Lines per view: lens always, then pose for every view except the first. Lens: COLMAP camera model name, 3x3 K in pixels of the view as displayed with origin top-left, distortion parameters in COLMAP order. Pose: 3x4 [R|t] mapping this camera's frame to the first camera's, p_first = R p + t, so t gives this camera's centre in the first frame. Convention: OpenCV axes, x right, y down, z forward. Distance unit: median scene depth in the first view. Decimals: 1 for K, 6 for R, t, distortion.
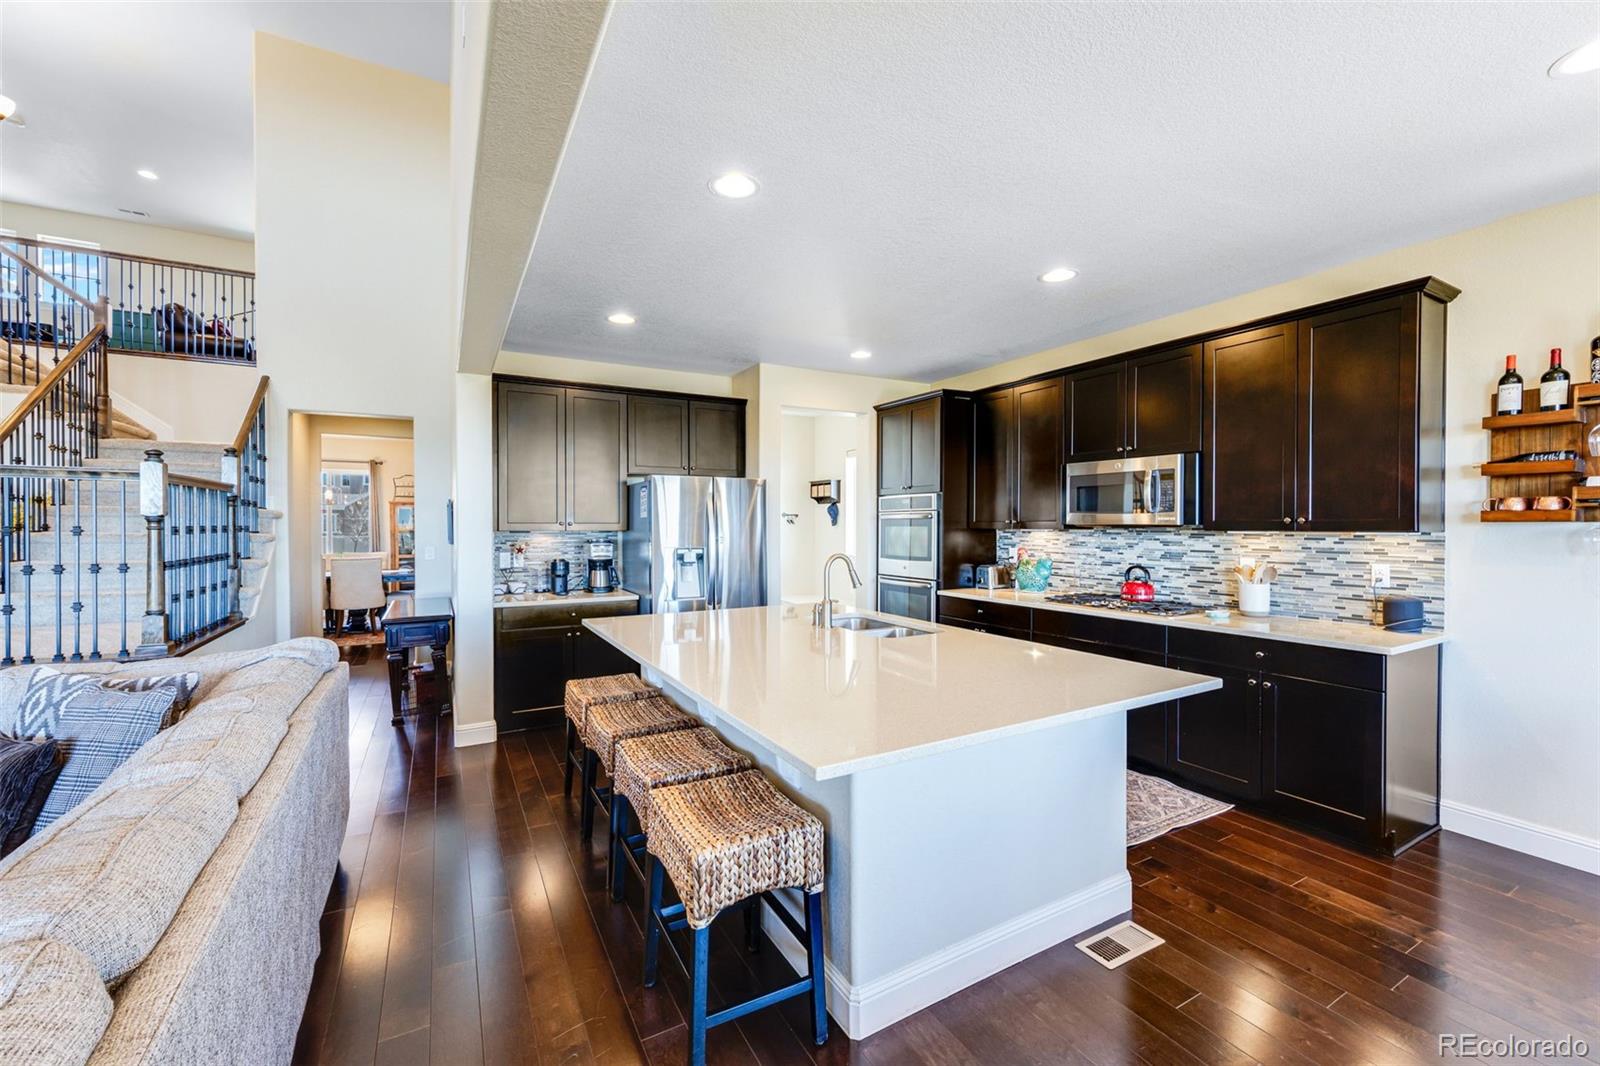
lens RADIAL K [[647.1, 0, 802.3], [0, 647.1, 529.6], [0, 0, 1]] dist [0.000118, 0.001757]
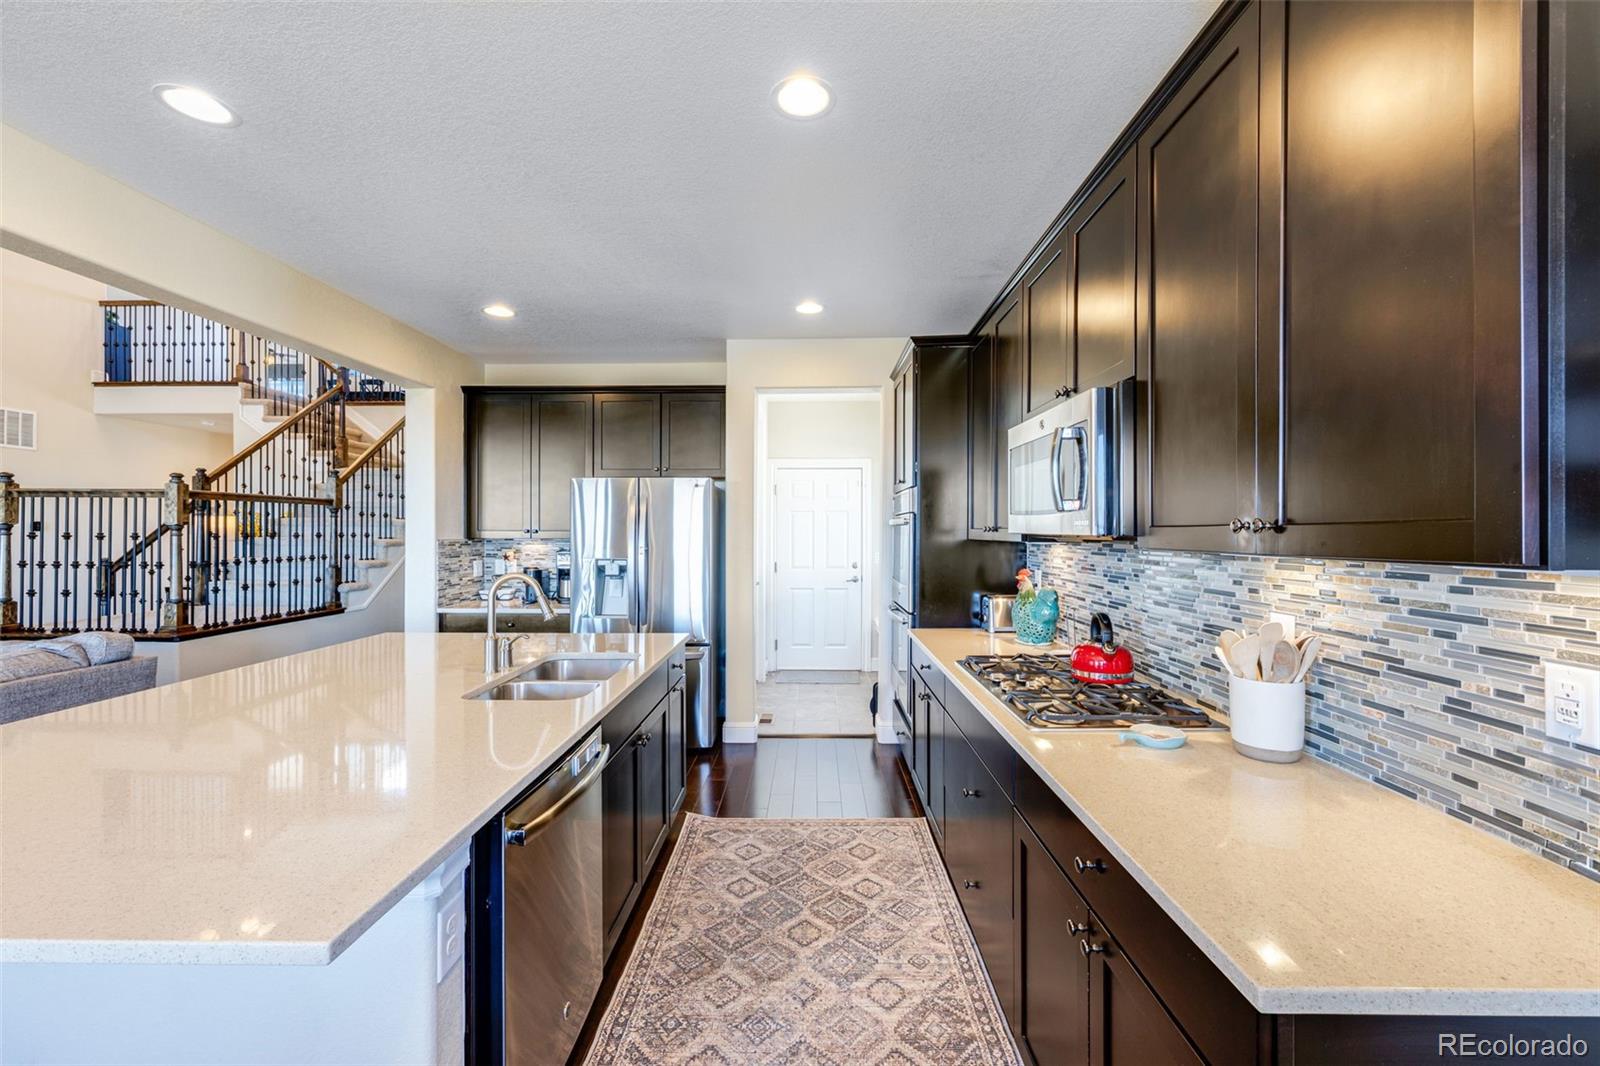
lens RADIAL K [[647.1, 0, 808.6], [0, 647.1, 530.1], [0, 0, 1]] dist [0.000118, 0.001757]
pose [[0.865220, 0.000971, -0.501391, 0.609607], [-0.006028, 0.999946, -0.008466, -0.006013], [0.501356, 0.010348, 0.865179, 0.457207]]
